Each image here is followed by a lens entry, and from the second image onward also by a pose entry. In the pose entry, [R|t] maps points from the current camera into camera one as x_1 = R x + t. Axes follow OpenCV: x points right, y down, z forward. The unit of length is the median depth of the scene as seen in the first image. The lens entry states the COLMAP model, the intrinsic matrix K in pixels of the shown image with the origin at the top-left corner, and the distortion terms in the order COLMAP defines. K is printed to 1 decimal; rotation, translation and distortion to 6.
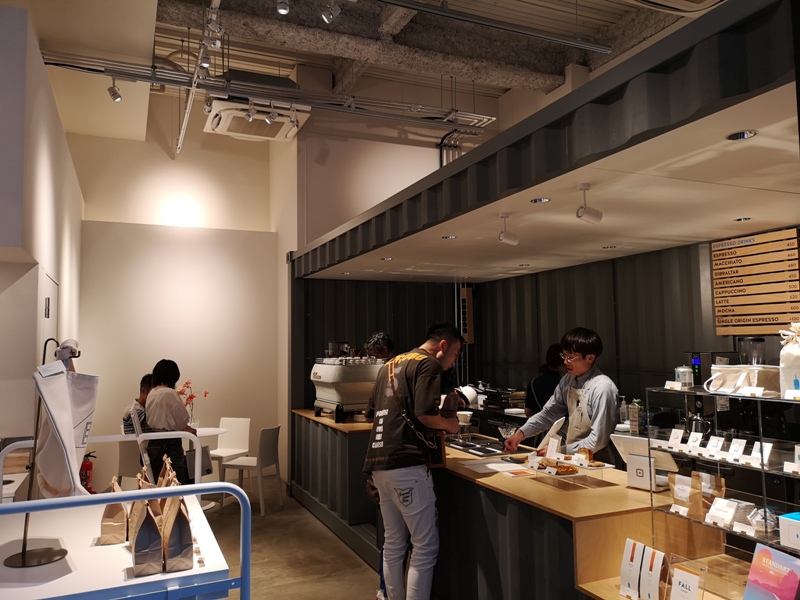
lens RADIAL K [[639.2, 0, 400.0], [0, 639.2, 300.0], [0, 0, 1]] dist [-0.010708, -0.012971]
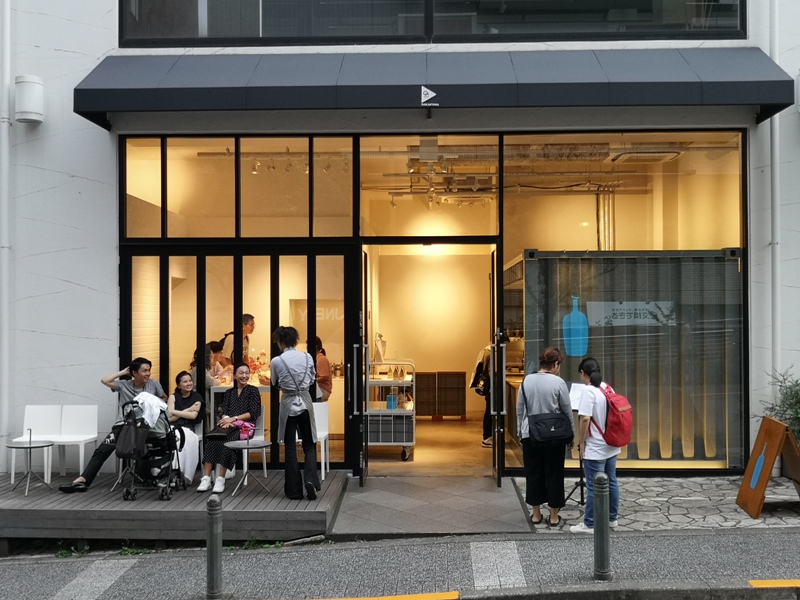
lens RADIAL K [[883.3, 0, 400.0], [0, 883.3, 300.0], [0, 0, 1]] dist [-0.003939, -0.004917]
pose [[0.906192, 0.005974, -0.422825, 0.770060], [0.020342, 0.998127, 0.057698, -0.180242], [0.422378, -0.060887, 0.904373, -1.570362]]
